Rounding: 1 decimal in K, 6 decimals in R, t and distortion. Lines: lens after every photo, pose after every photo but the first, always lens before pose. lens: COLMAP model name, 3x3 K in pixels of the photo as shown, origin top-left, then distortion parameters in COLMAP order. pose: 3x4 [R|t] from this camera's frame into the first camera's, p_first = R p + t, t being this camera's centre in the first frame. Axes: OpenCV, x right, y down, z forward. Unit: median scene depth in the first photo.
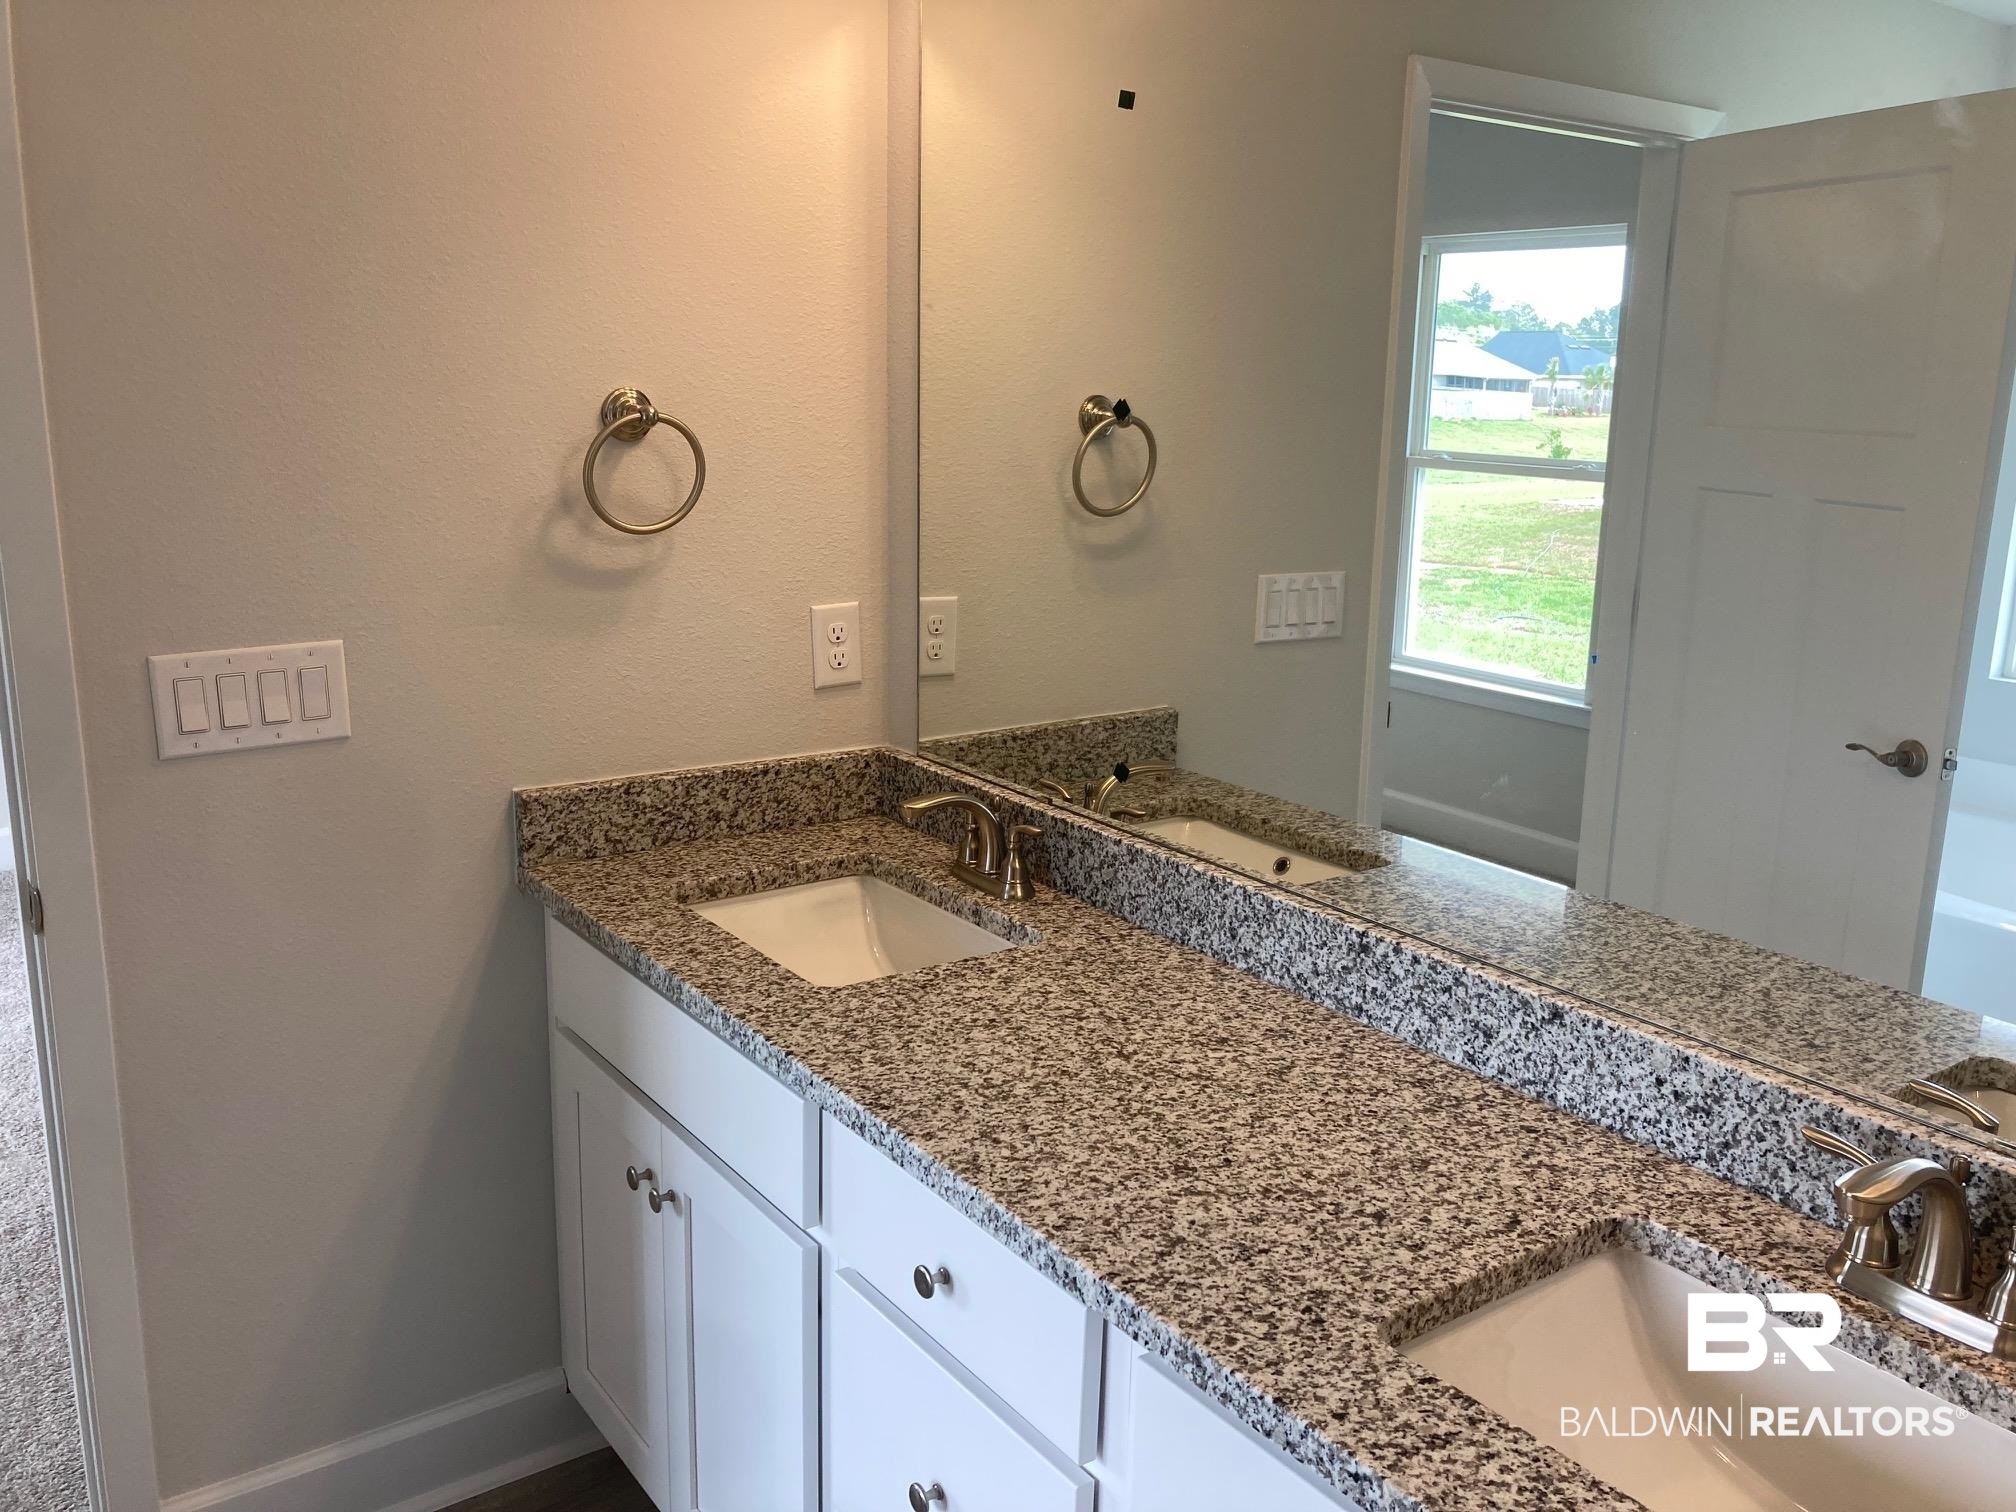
lens RADIAL K [[1653.2, 0, 1040.1], [0, 1653.2, 755.1], [0, 0, 1]] dist [0.036807, -0.016652]
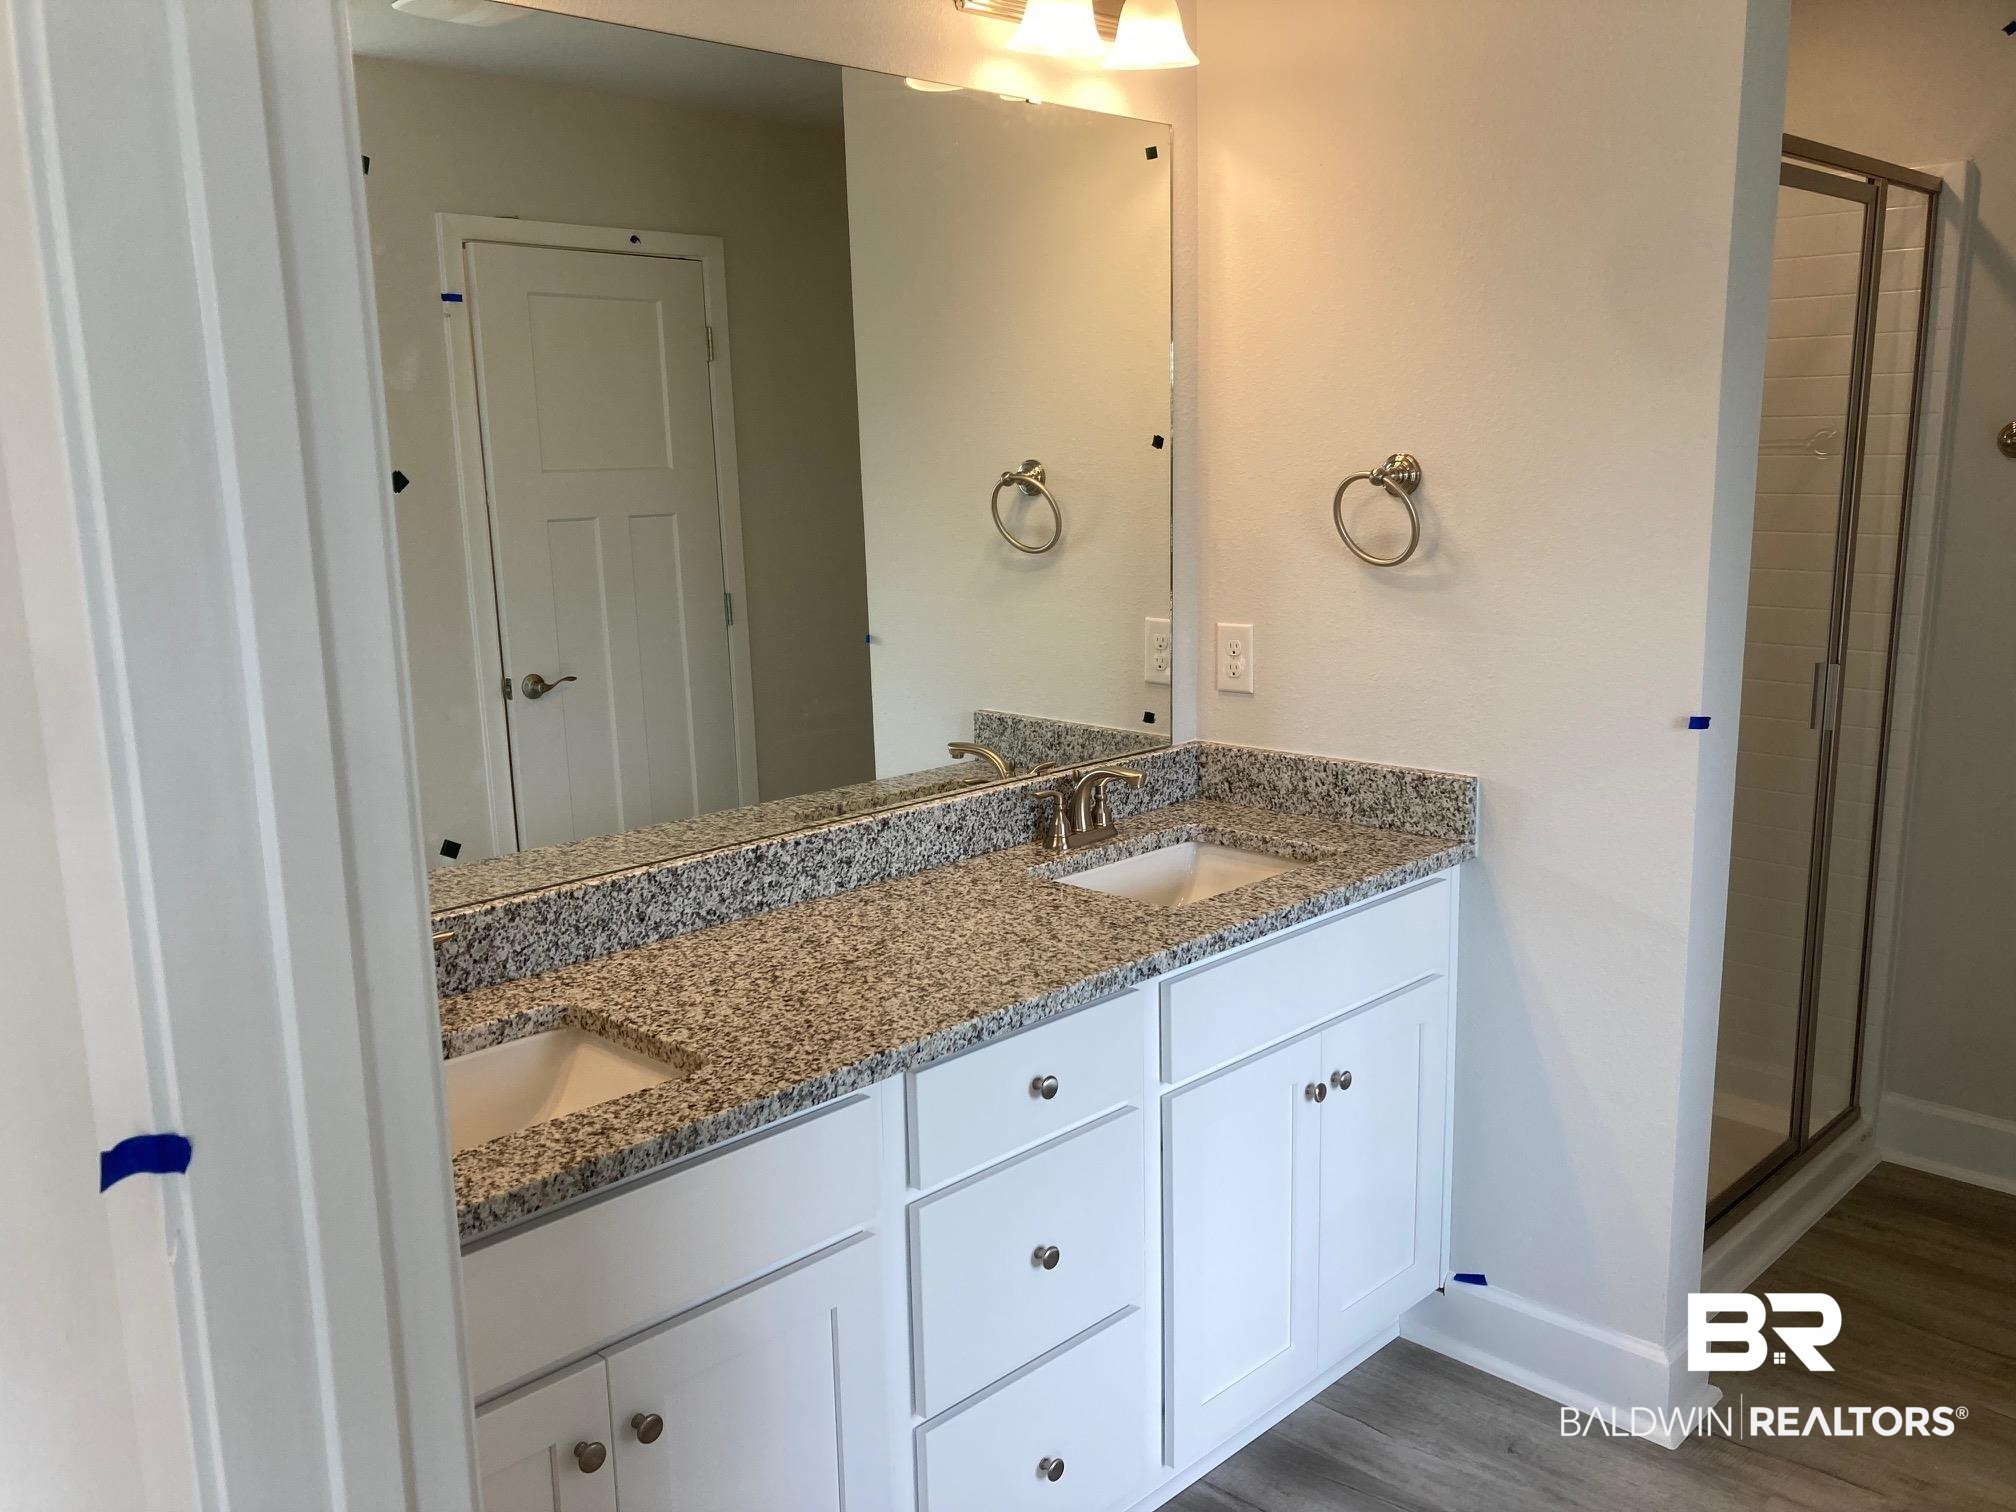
lens RADIAL K [[1653.2, 0, 1040.1], [0, 1653.2, 755.1], [0, 0, 1]] dist [0.036807, -0.016652]
pose [[-0.178600, -0.208357, 0.961608, -1.159078], [0.230376, 0.941299, 0.246745, -0.250390], [-0.956572, 0.265600, -0.120116, 0.942281]]
